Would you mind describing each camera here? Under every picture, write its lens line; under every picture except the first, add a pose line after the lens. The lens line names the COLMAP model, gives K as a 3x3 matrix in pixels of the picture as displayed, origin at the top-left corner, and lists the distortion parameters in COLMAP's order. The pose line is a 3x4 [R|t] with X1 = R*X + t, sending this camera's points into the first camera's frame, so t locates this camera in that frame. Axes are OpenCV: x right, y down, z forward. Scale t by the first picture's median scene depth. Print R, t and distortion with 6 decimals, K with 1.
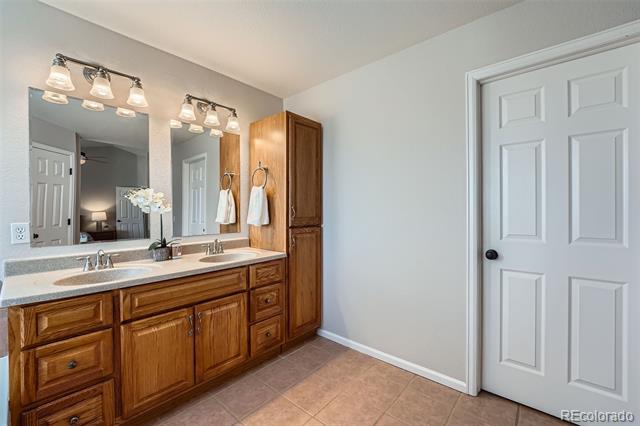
lens RADIAL K [[266.0, 0, 316.1], [0, 266.0, 212.7], [0, 0, 1]] dist [-0.012592, 0.000056]
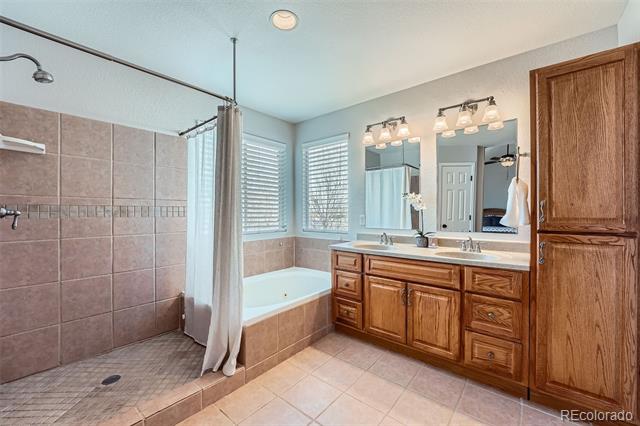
lens RADIAL K [[263.2, 0, 317.0], [0, 263.2, 211.4], [0, 0, 1]] dist [-0.002152, -0.000563]
pose [[0.013209, 0.006523, -0.999891, 0.698452], [-0.003548, 0.999973, 0.006477, -0.000783], [0.999906, 0.003462, 0.013232, 0.470448]]
